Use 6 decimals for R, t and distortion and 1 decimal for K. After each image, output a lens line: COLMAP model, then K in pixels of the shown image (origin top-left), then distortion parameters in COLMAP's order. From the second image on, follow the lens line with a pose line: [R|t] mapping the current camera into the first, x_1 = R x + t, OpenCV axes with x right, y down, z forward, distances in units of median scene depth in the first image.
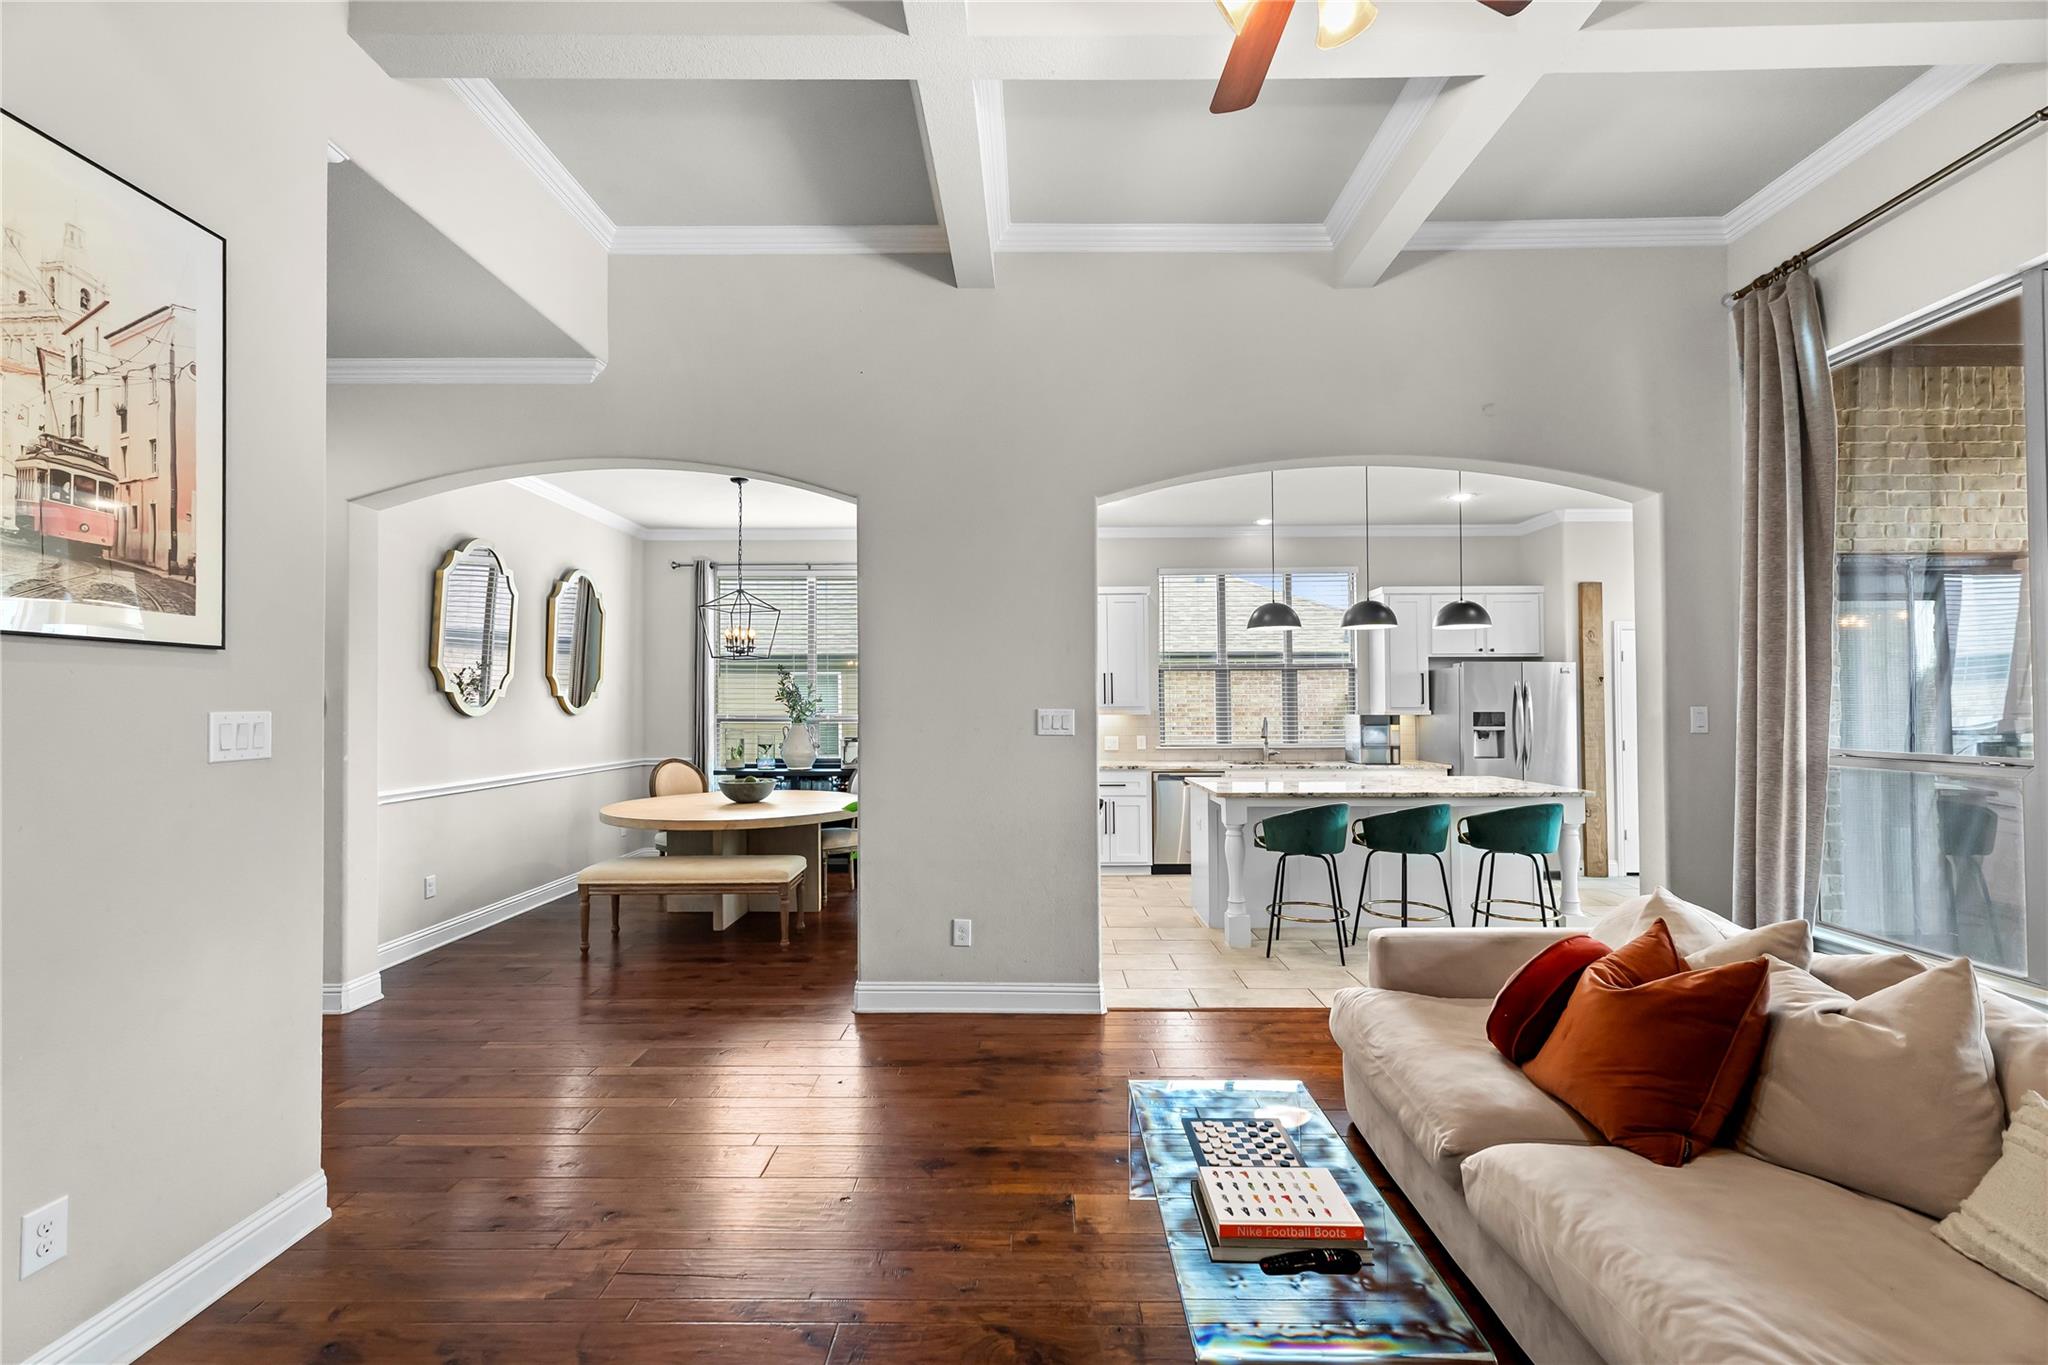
lens RADIAL K [[869.7, 0, 1026.0], [0, 869.7, 696.2], [0, 0, 1]] dist [0.002879, -0.000476]
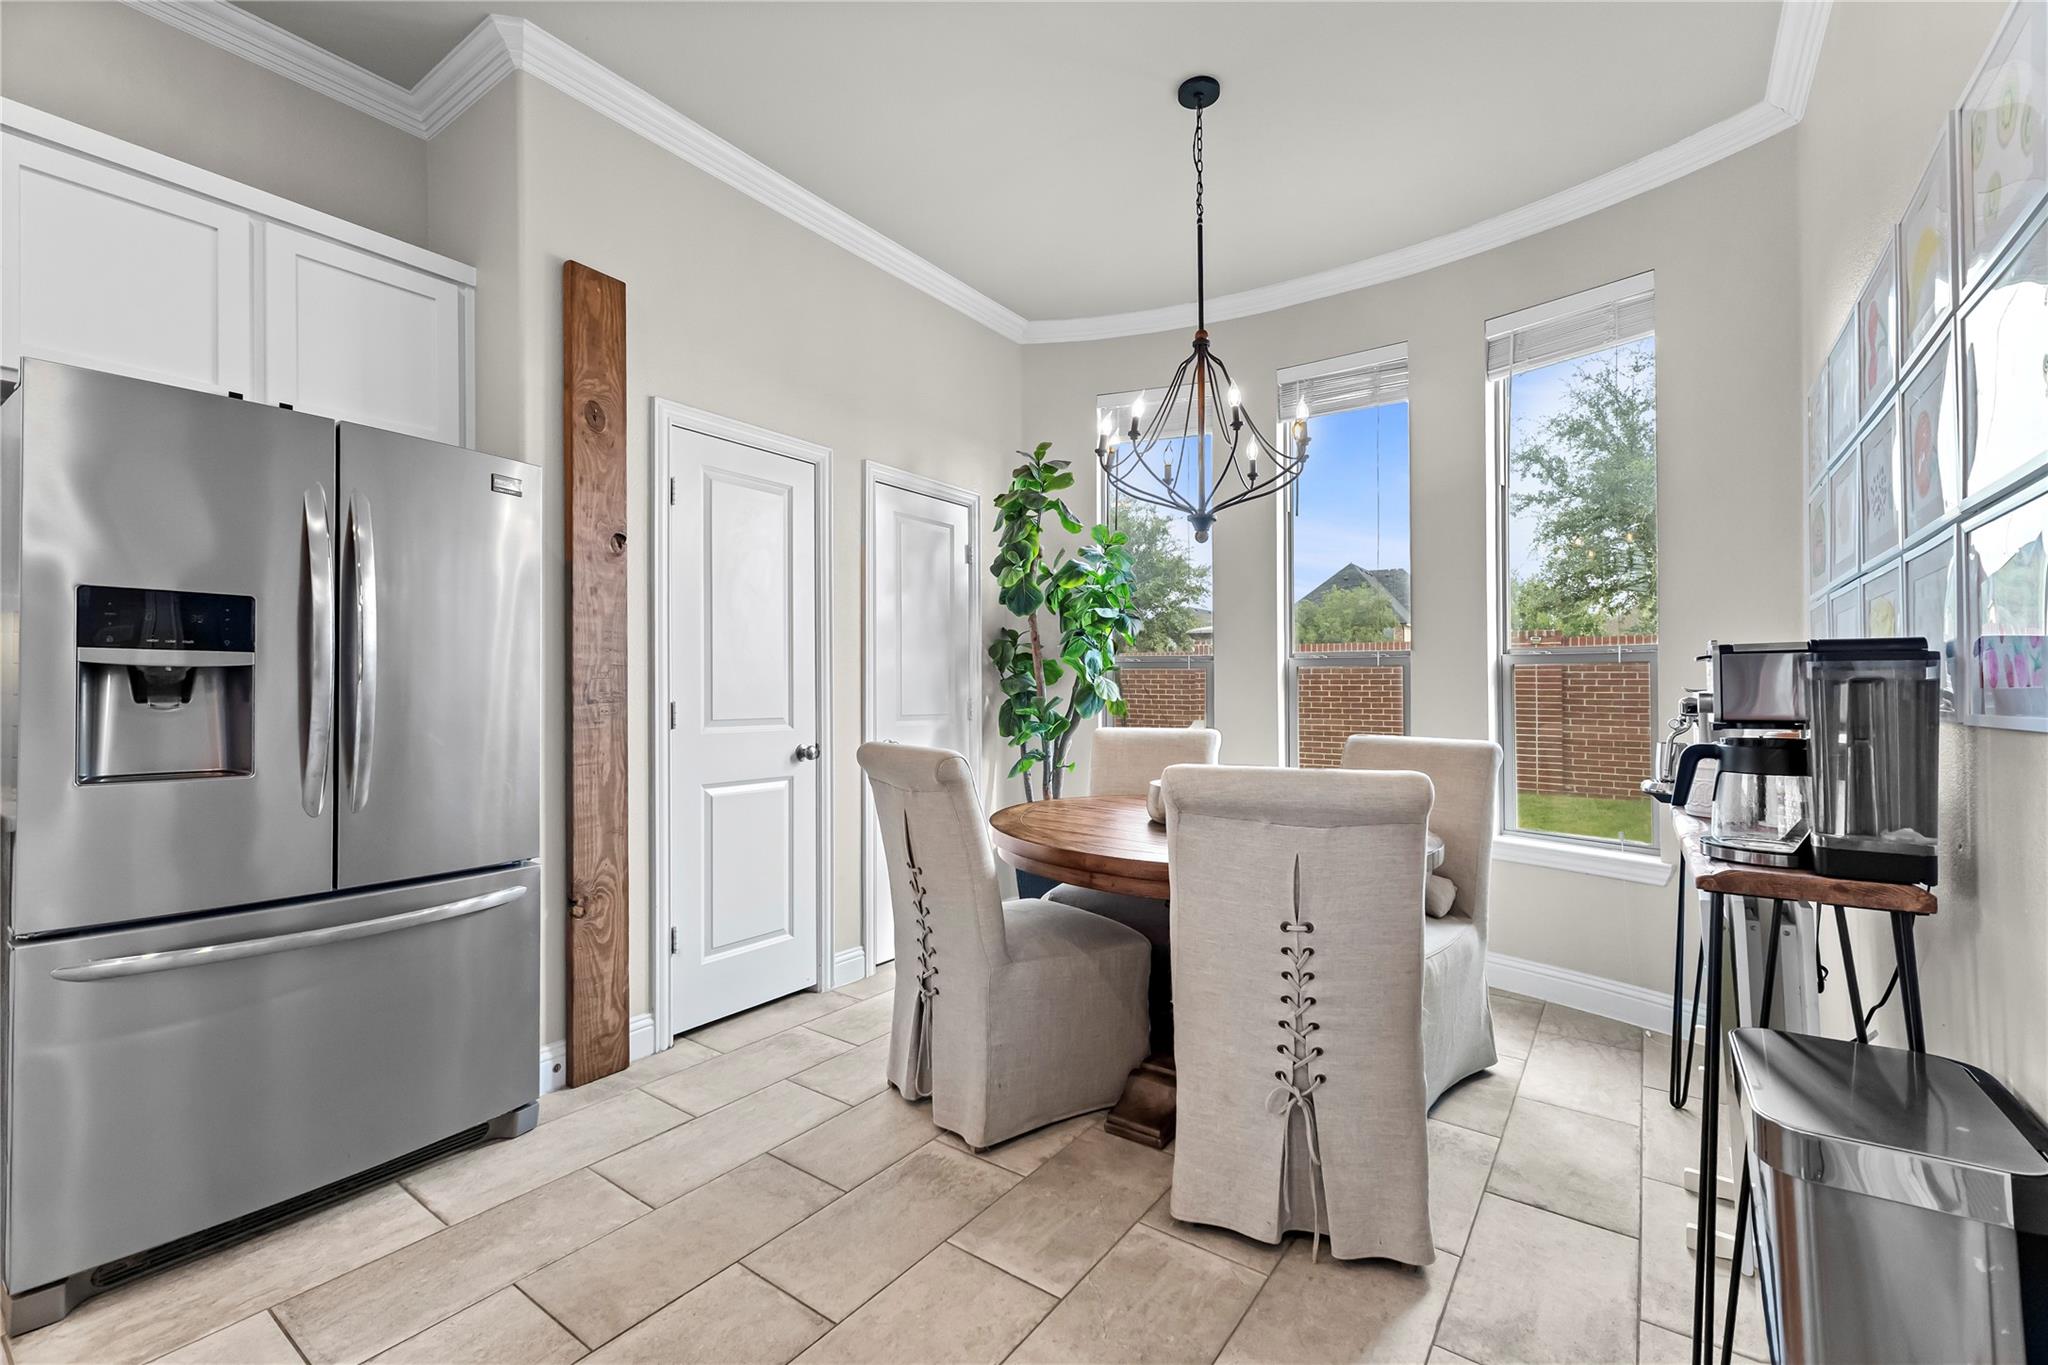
lens RADIAL K [[869.7, 0, 1022.0], [0, 869.7, 679.7], [0, 0, 1]] dist [0.002879, -0.000476]
pose [[0.572703, 0.010094, 0.819701, 0.463301], [-0.012251, 0.999918, -0.003754, 0.040808], [-0.819671, -0.007893, 0.572780, 0.657474]]
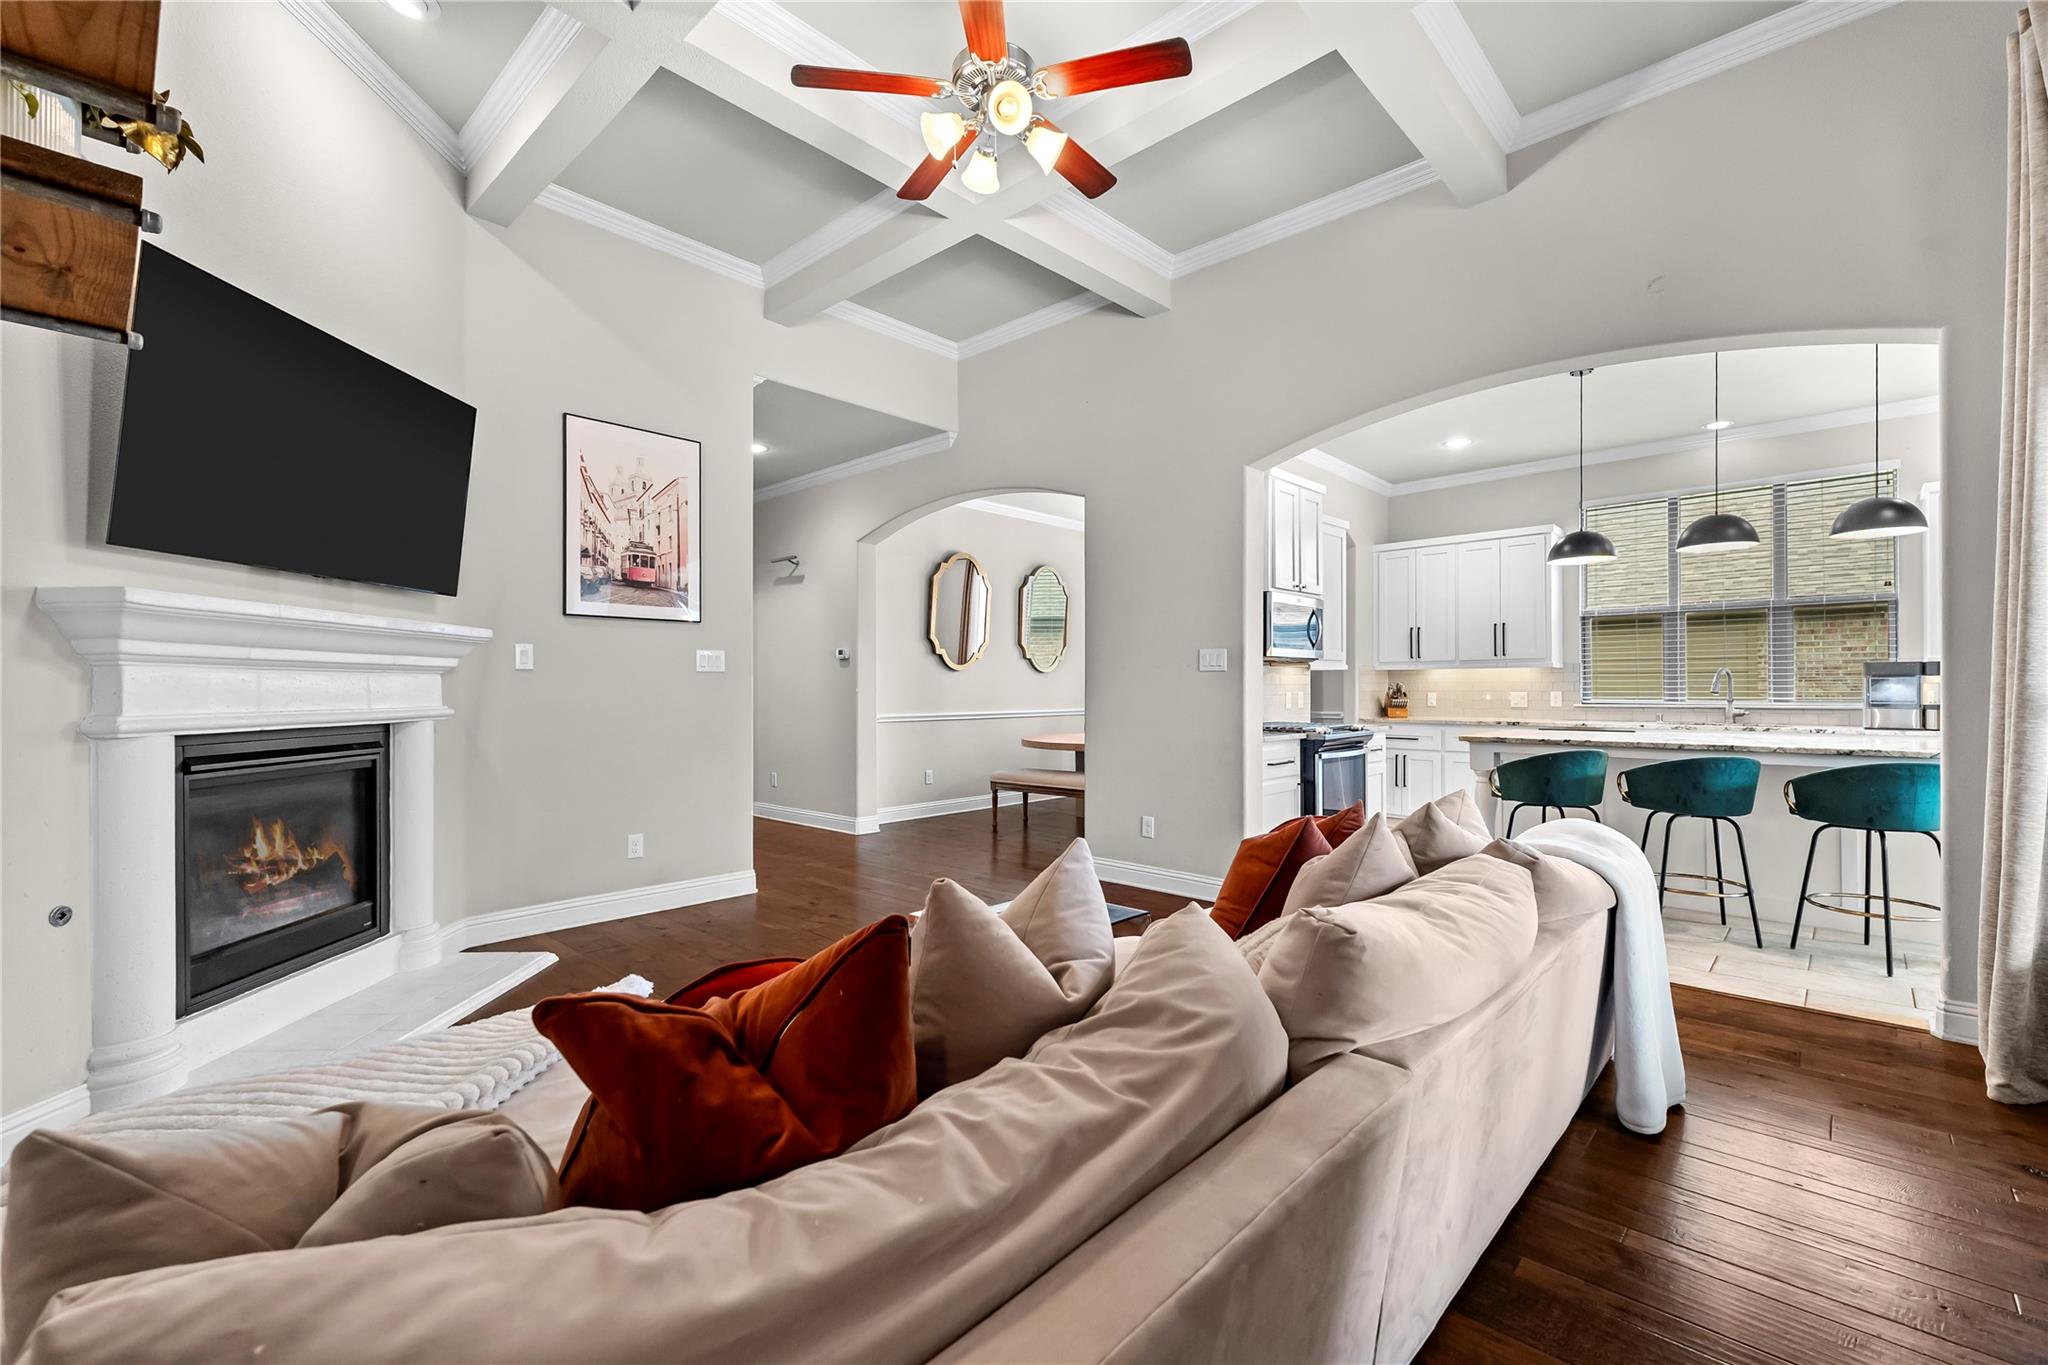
lens RADIAL K [[869.7, 0, 1017.0], [0, 869.7, 685.3], [0, 0, 1]] dist [0.002879, -0.000476]
pose [[0.734663, -0.000210, -0.678432, 0.531955], [0.008237, 0.999929, 0.008611, 0.042377], [0.678382, -0.011915, 0.734613, -0.050545]]
